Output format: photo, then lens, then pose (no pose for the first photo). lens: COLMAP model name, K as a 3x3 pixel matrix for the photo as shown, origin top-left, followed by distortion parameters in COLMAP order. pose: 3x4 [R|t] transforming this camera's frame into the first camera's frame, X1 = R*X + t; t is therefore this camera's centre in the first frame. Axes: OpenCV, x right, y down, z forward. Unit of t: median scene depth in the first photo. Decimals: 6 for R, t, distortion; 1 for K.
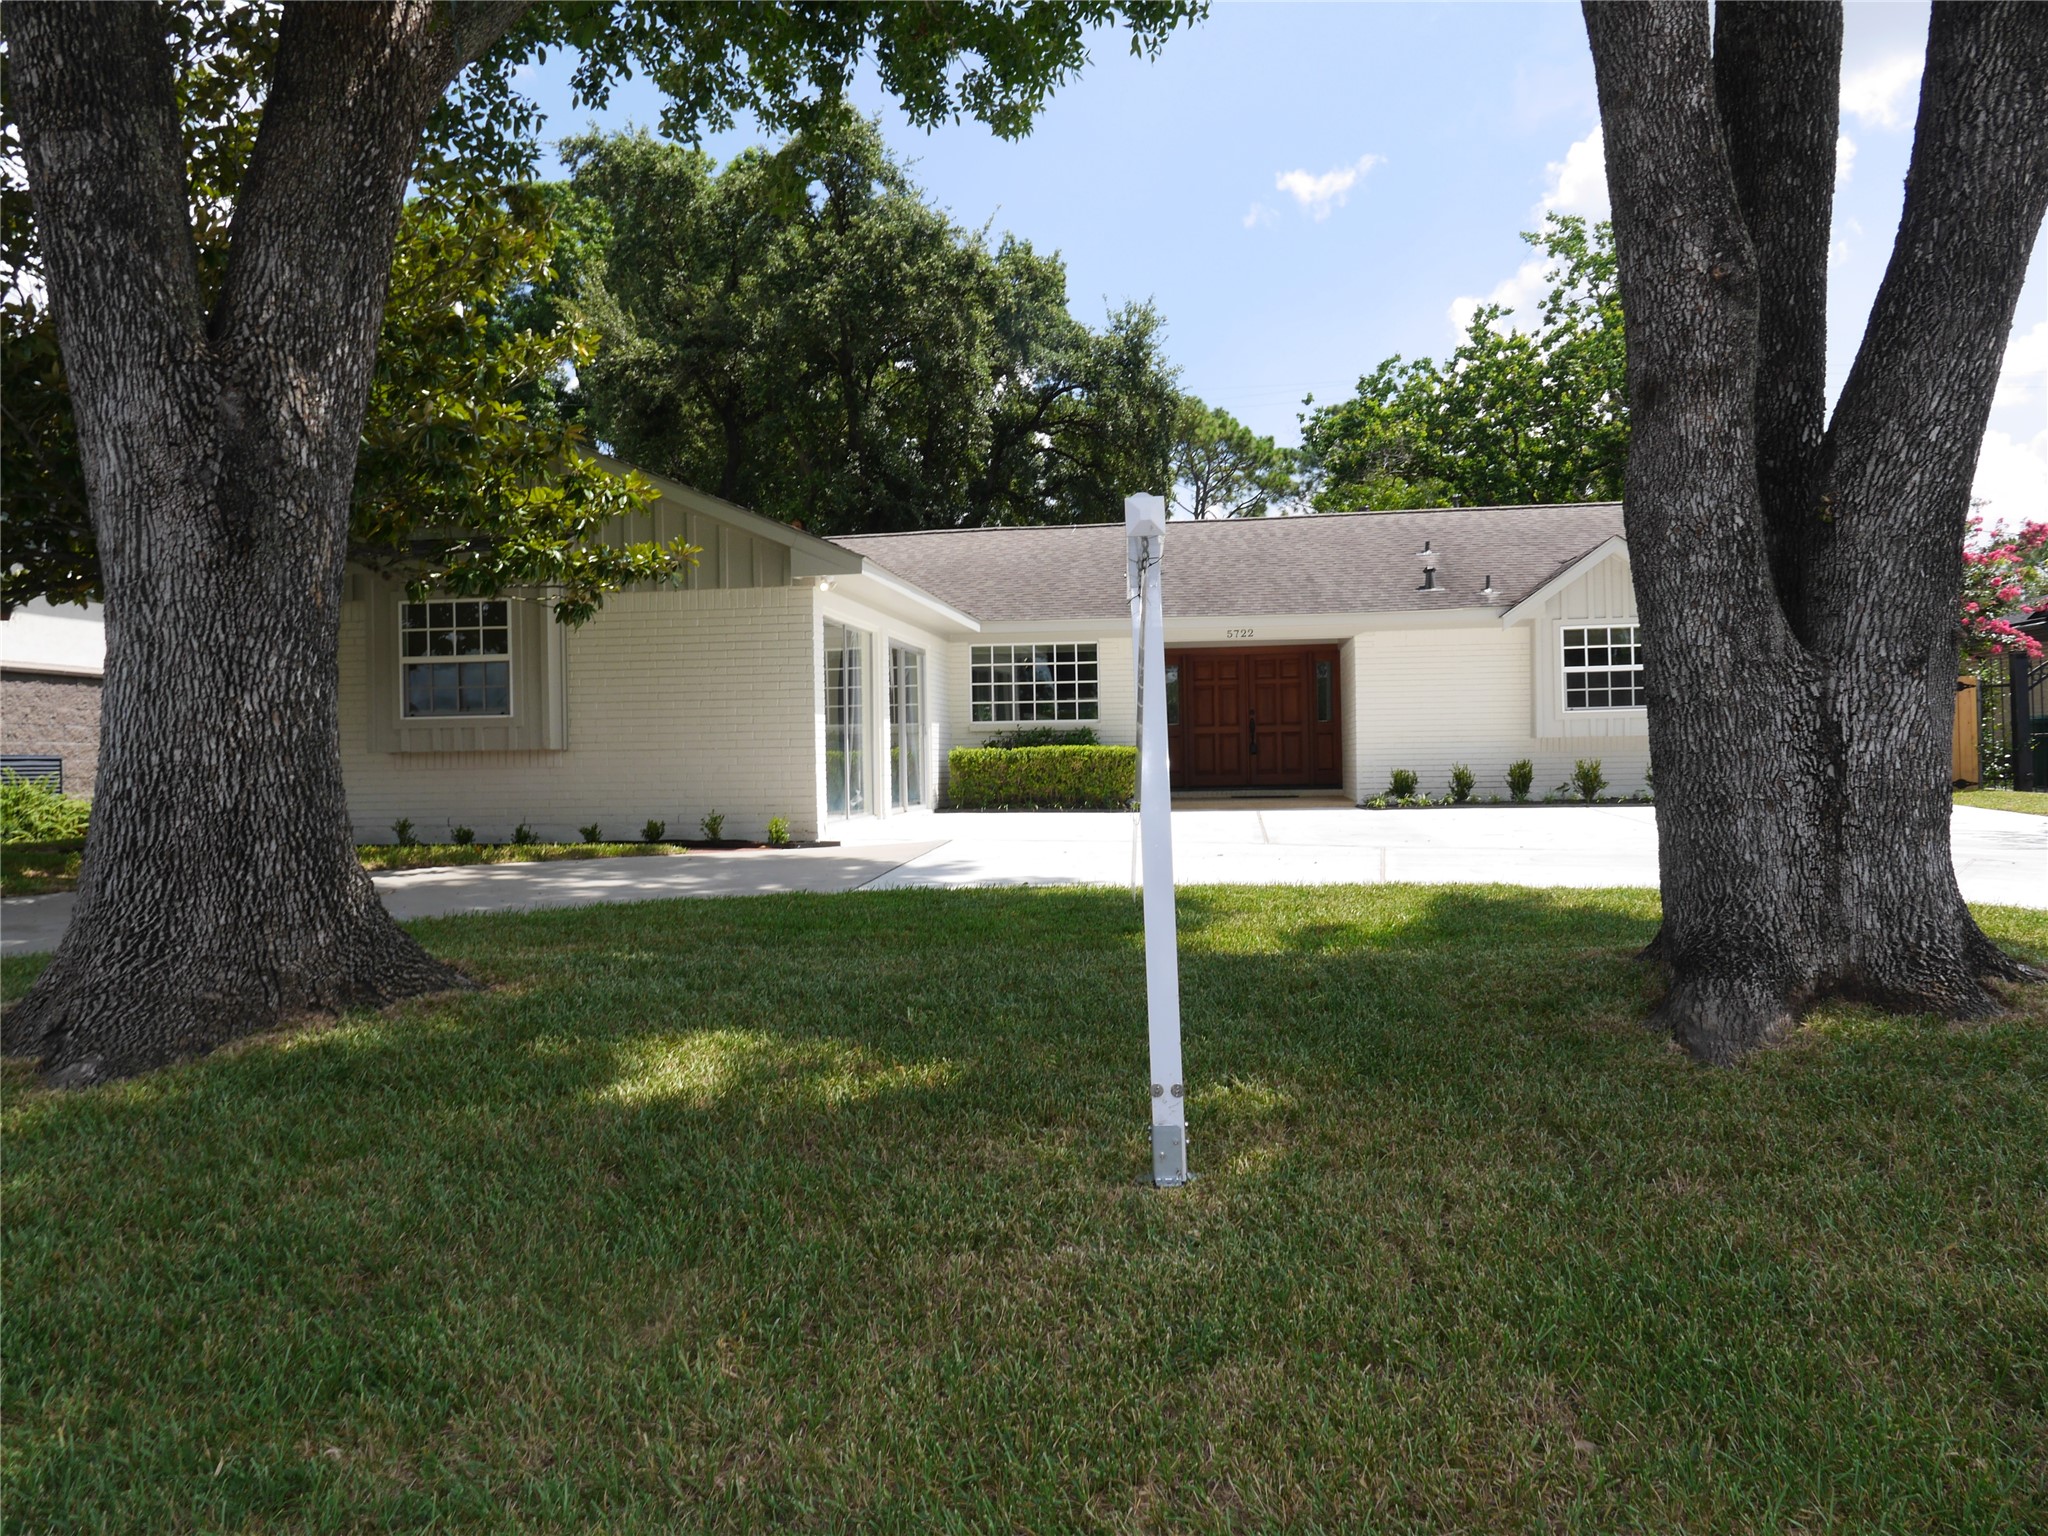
lens RADIAL K [[1478.5, 0, 1011.3], [0, 1478.5, 757.1], [0, 0, 1]] dist [-0.005601, 0.010086]
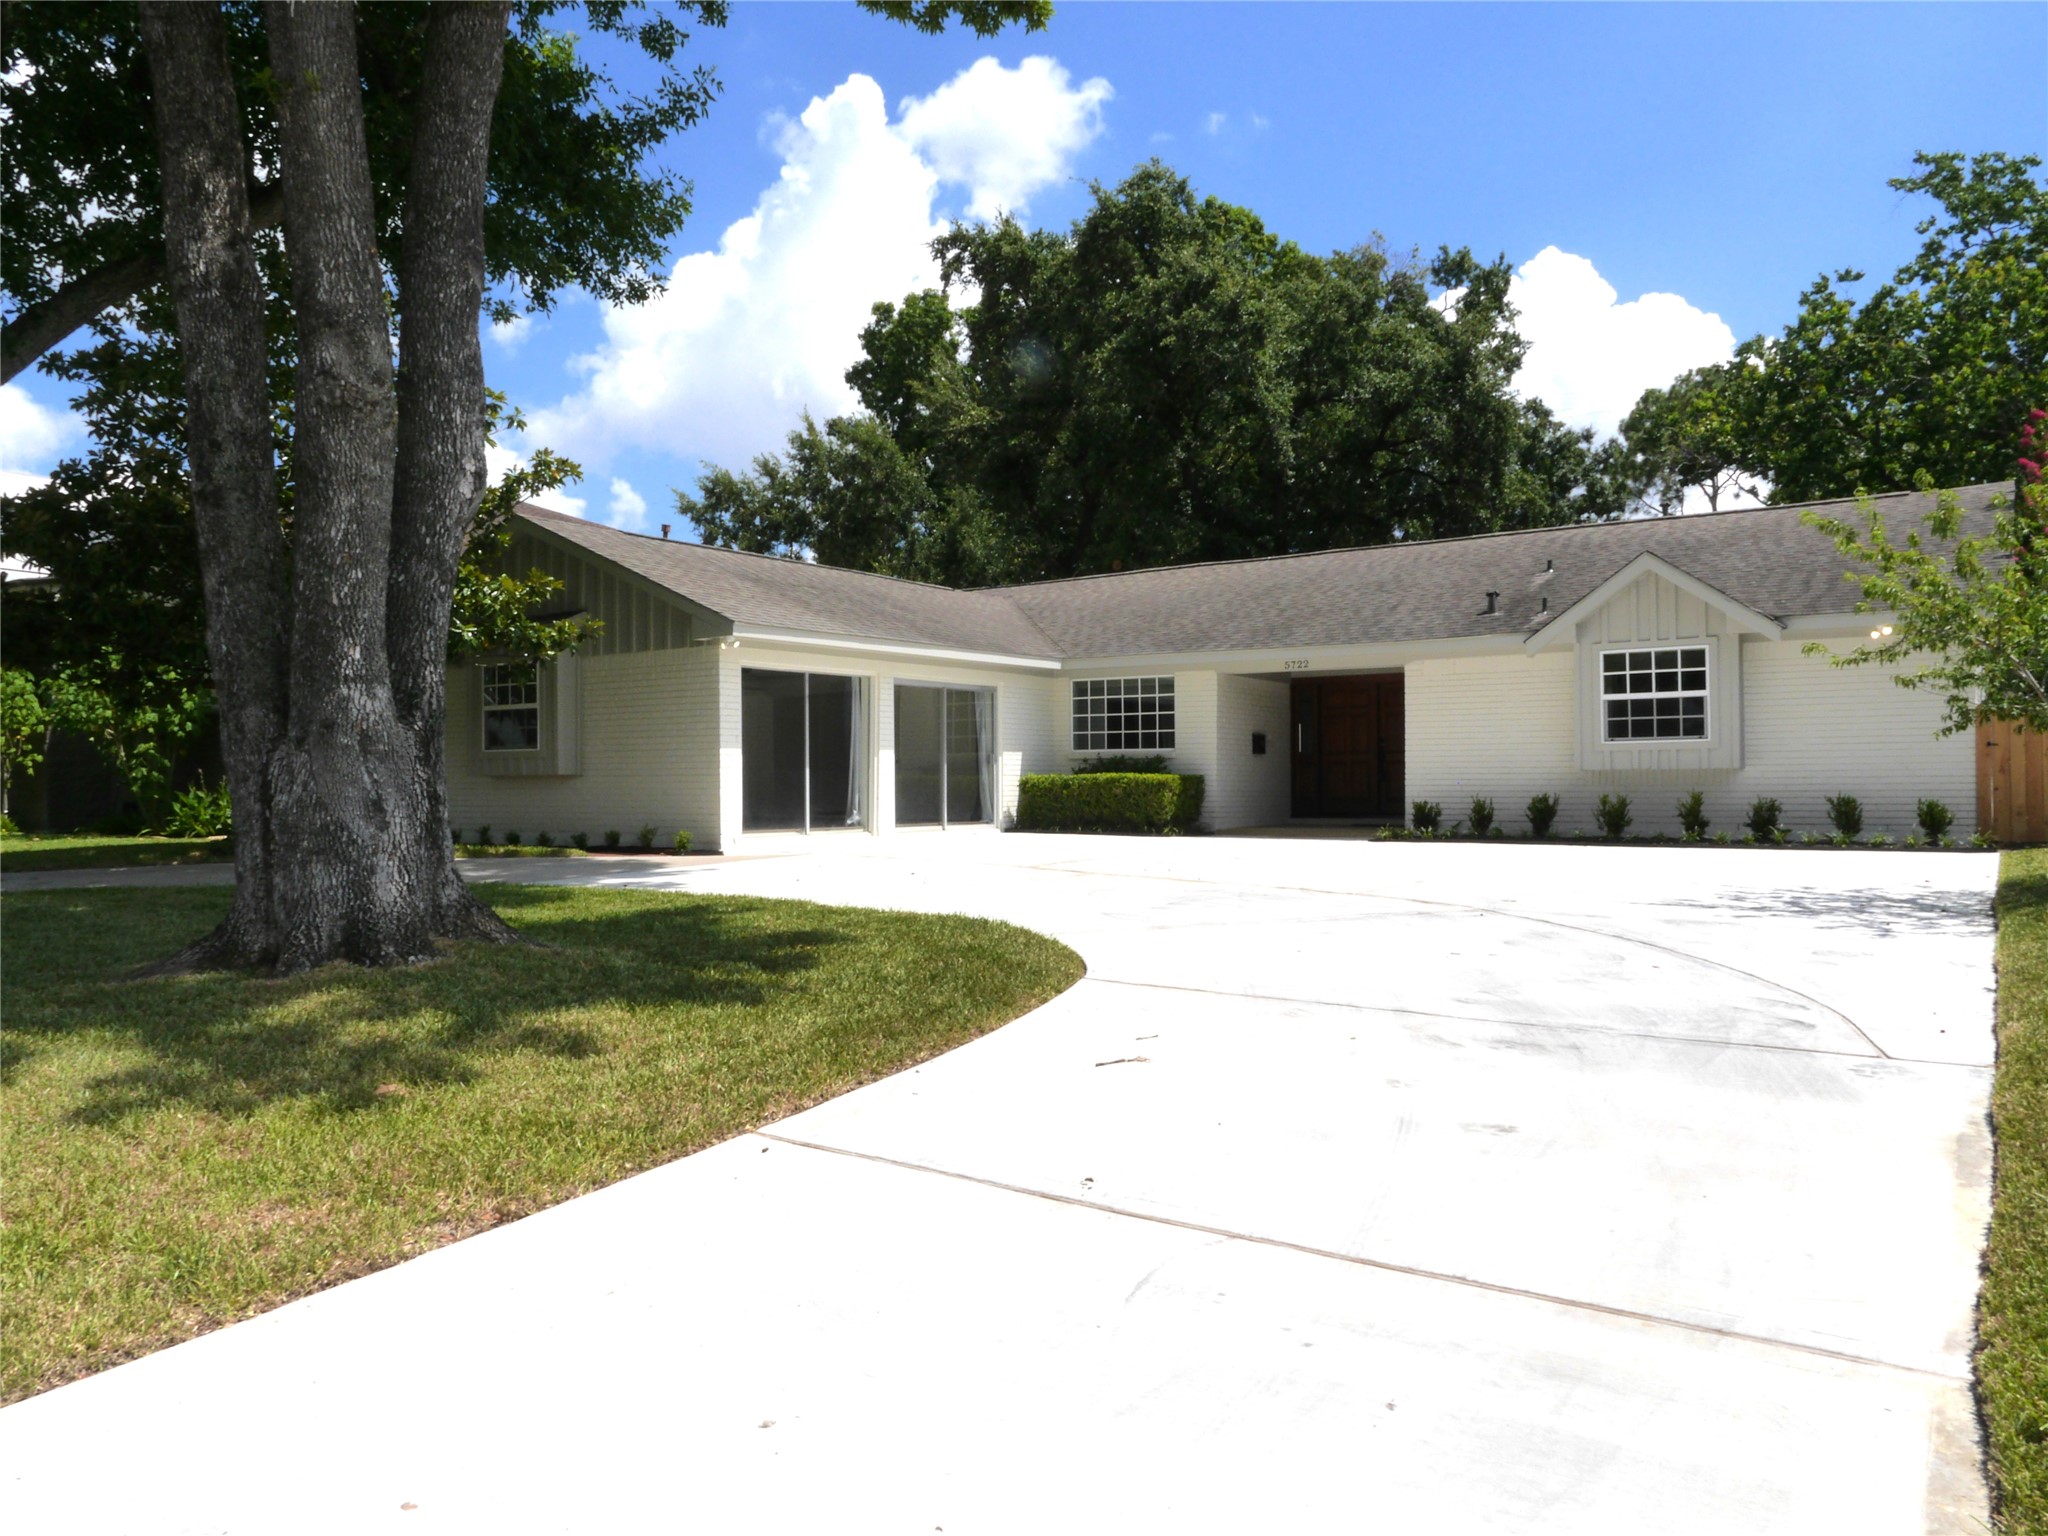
lens RADIAL K [[1478.5, 0, 1011.3], [0, 1478.5, 757.1], [0, 0, 1]] dist [-0.005601, 0.010086]
pose [[0.892040, 0.005779, -0.451920, 0.453899], [-0.010323, 0.999918, -0.007589, -0.010433], [0.451839, 0.011435, 0.892026, 0.002164]]
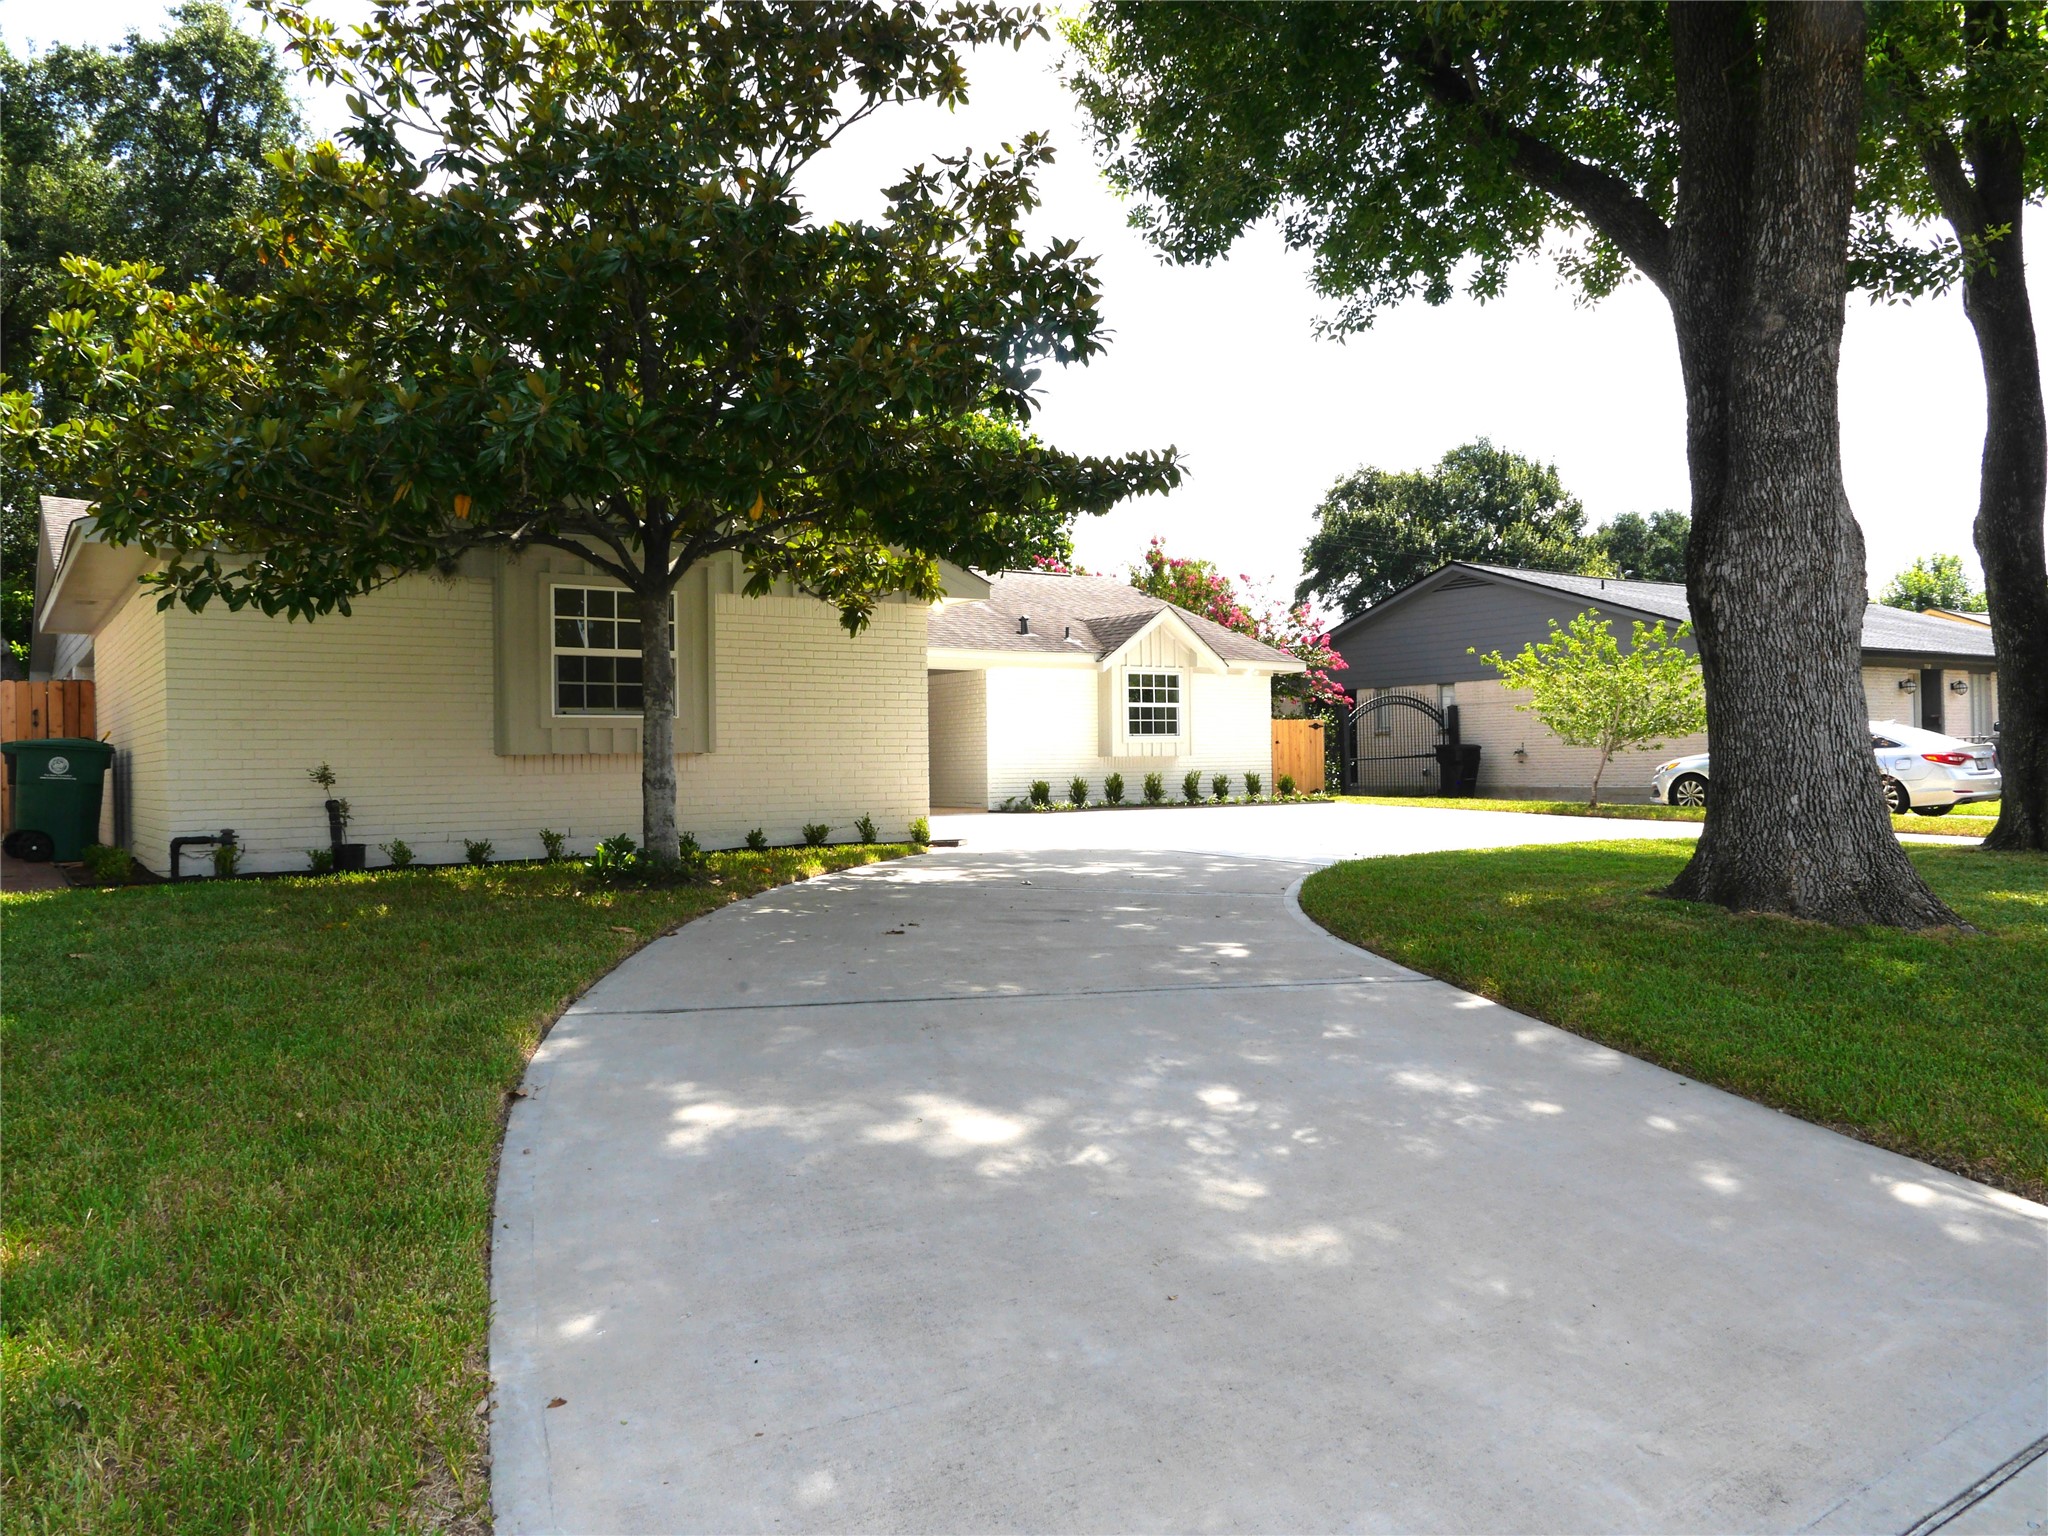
lens RADIAL K [[1478.5, 0, 1011.3], [0, 1478.5, 757.1], [0, 0, 1]] dist [-0.005601, 0.010086]
pose [[0.730163, 0.012431, 0.683160, -0.578814], [-0.000847, 0.999850, -0.017288, 0.009334], [-0.683273, 0.012045, 0.730064, 0.119417]]
